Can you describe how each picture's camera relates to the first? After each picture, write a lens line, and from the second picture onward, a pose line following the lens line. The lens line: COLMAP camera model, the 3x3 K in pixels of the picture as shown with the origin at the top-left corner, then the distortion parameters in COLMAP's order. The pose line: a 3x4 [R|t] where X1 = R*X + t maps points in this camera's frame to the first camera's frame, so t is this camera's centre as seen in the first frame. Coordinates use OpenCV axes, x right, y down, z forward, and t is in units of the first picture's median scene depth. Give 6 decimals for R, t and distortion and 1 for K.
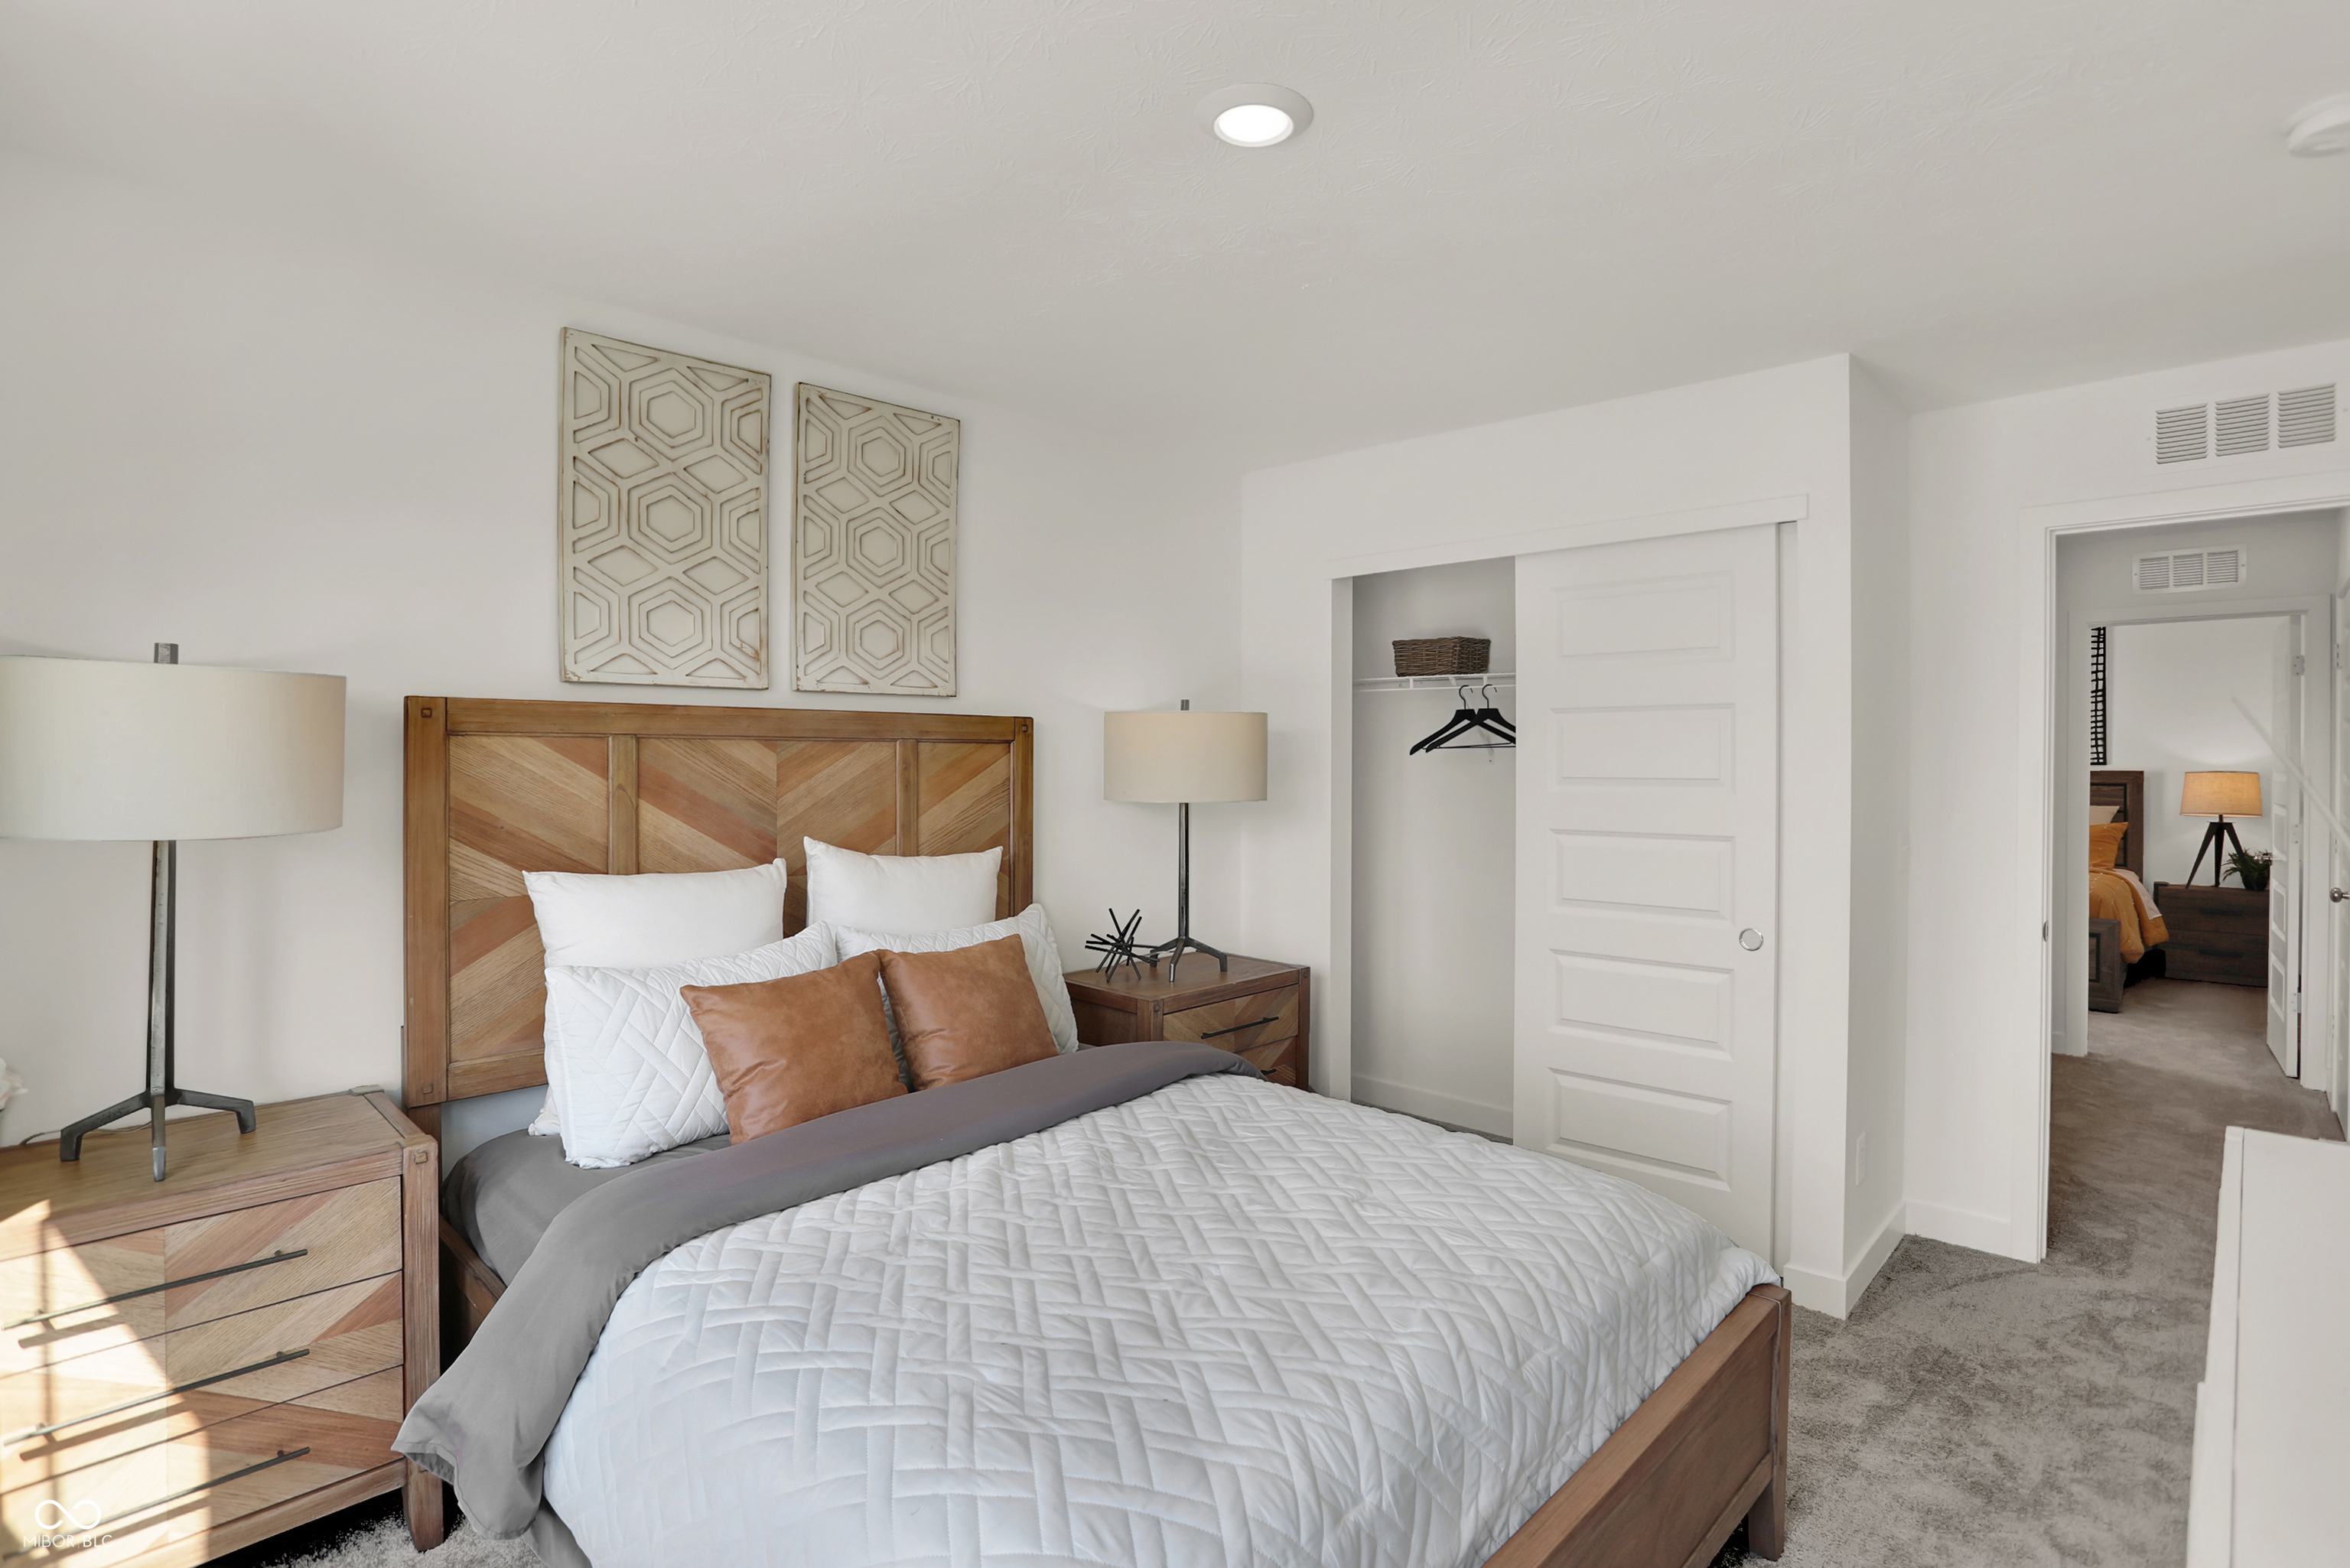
lens RADIAL K [[1200.1, 0, 1177.8], [0, 1200.1, 775.7], [0, 0, 1]] dist [-0.010657, 0.002567]
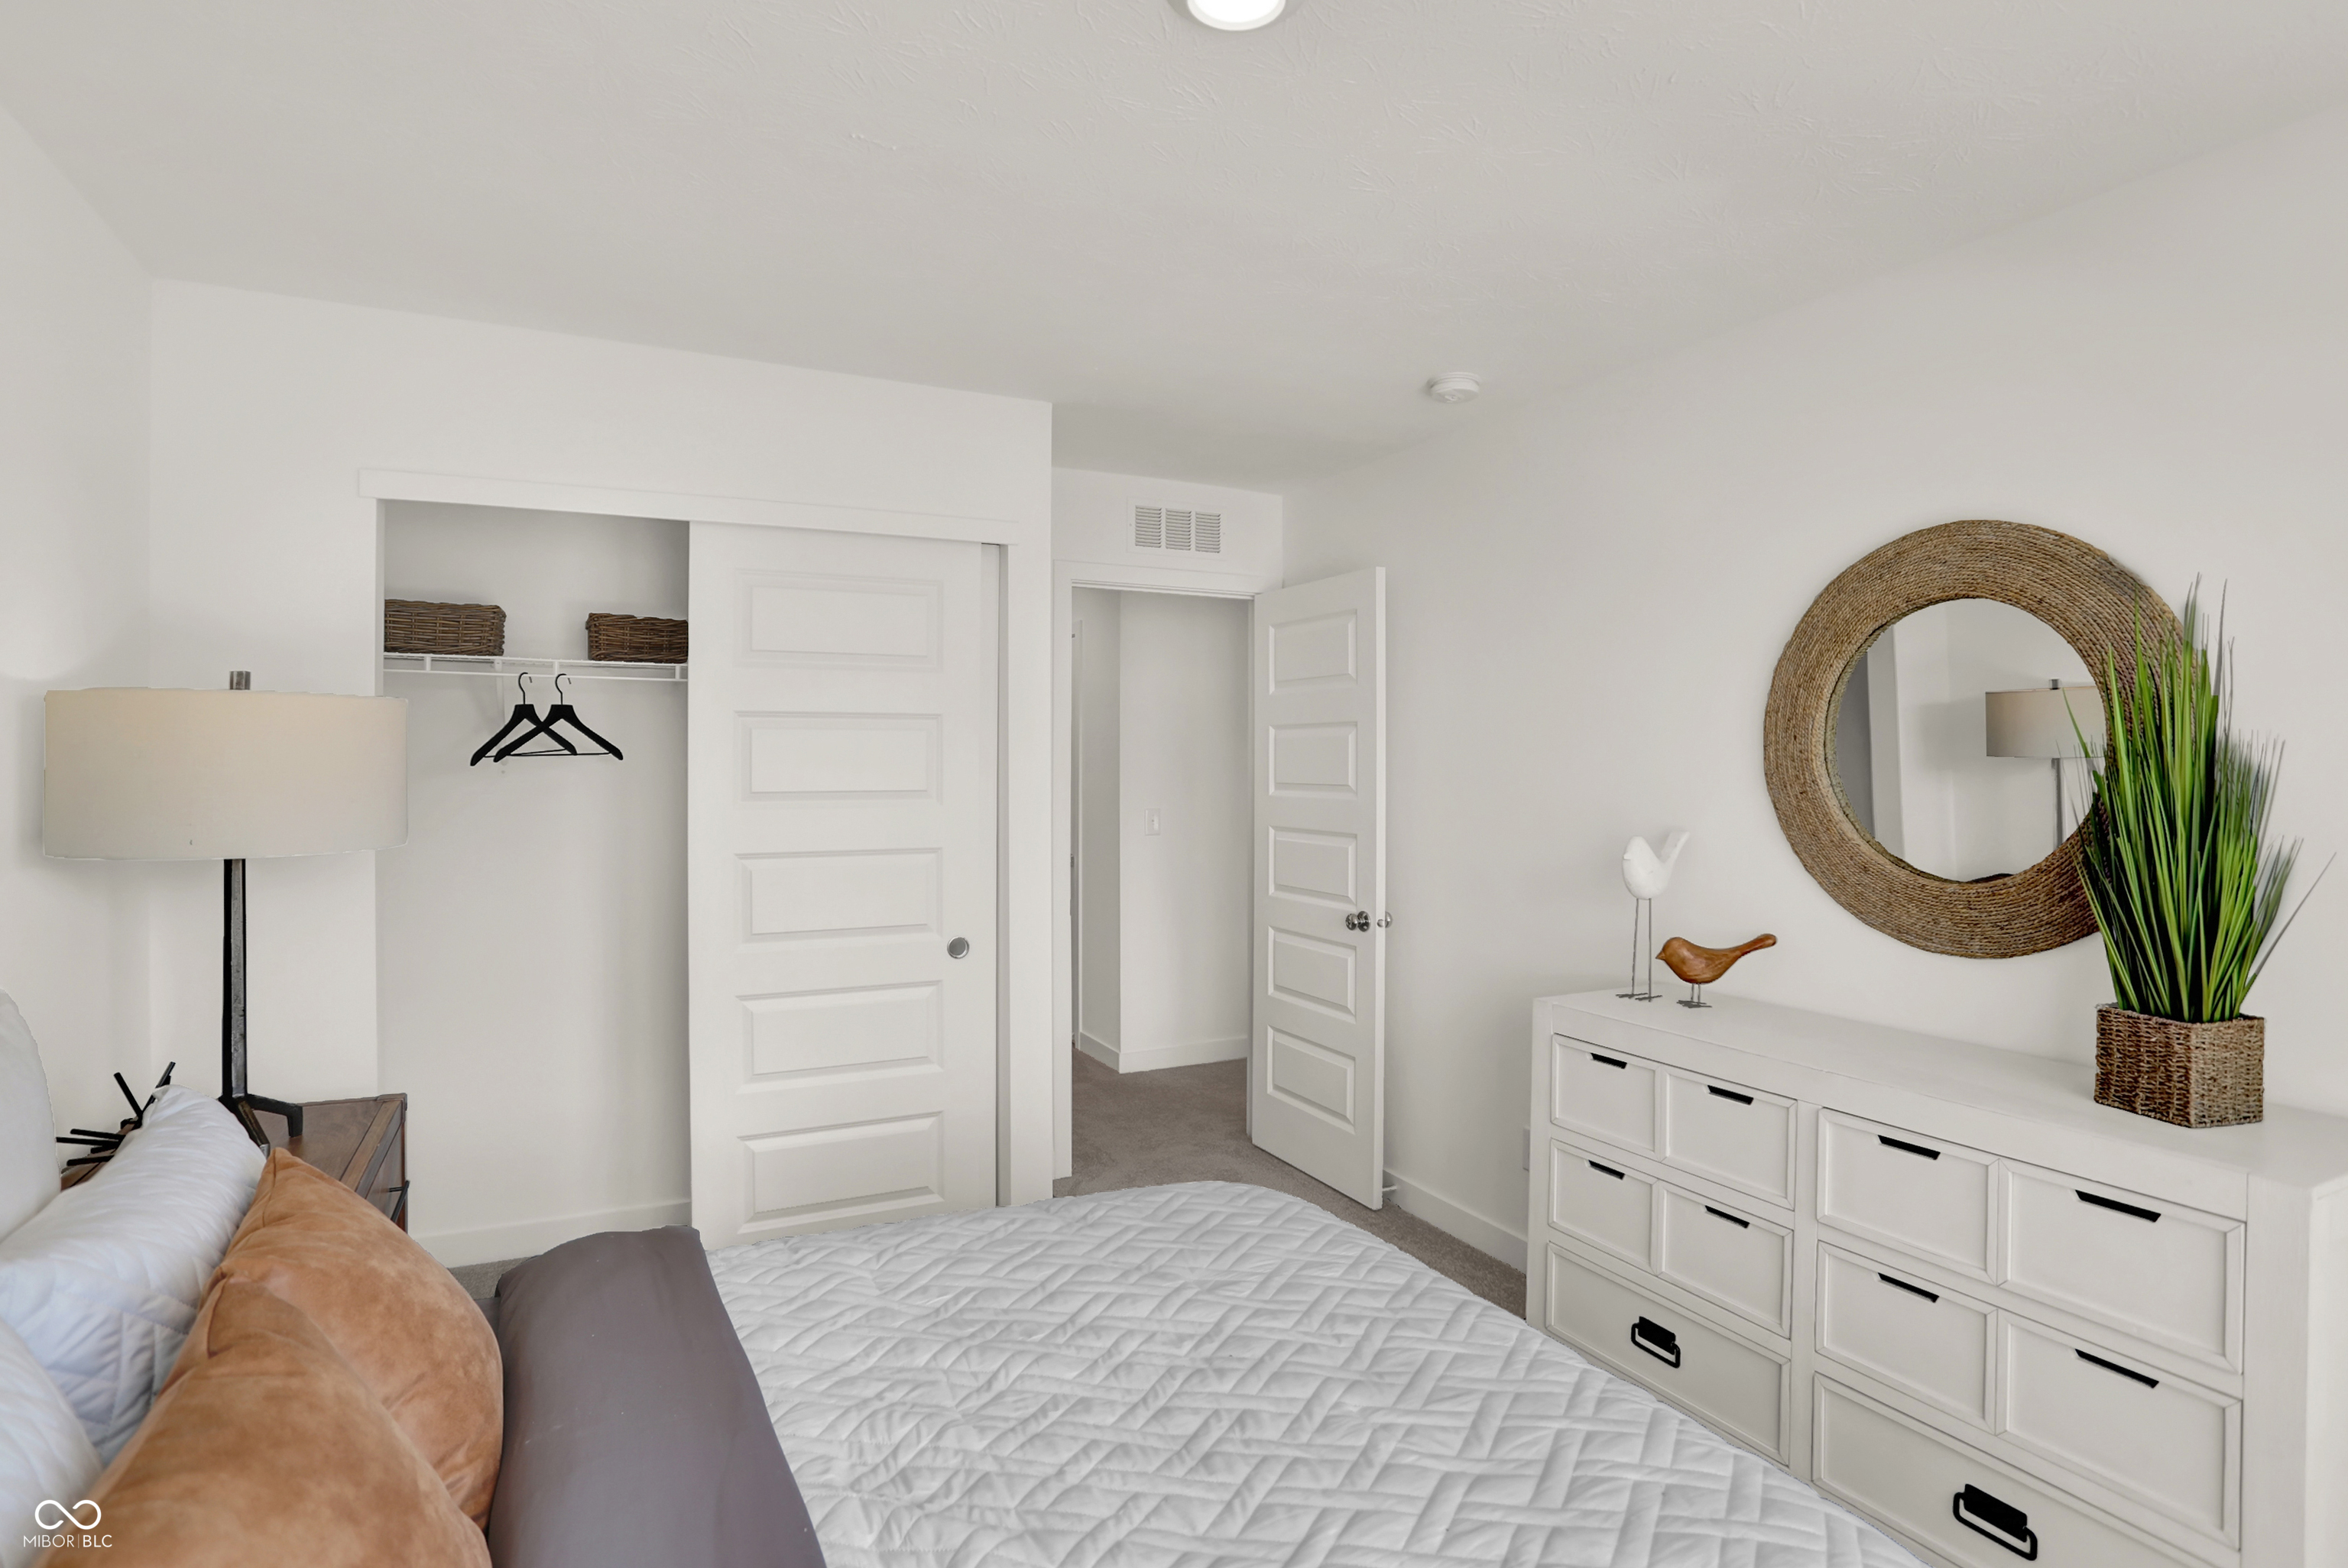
lens RADIAL K [[1250.9, 0, 1172.0], [0, 1250.9, 781.4], [0, 0, 1]] dist [-0.007787, -0.000465]
pose [[0.358805, -0.018457, 0.933230, -0.286899], [0.013178, 0.999805, 0.014708, -0.011215], [-0.933319, 0.007021, 0.358979, 0.286267]]
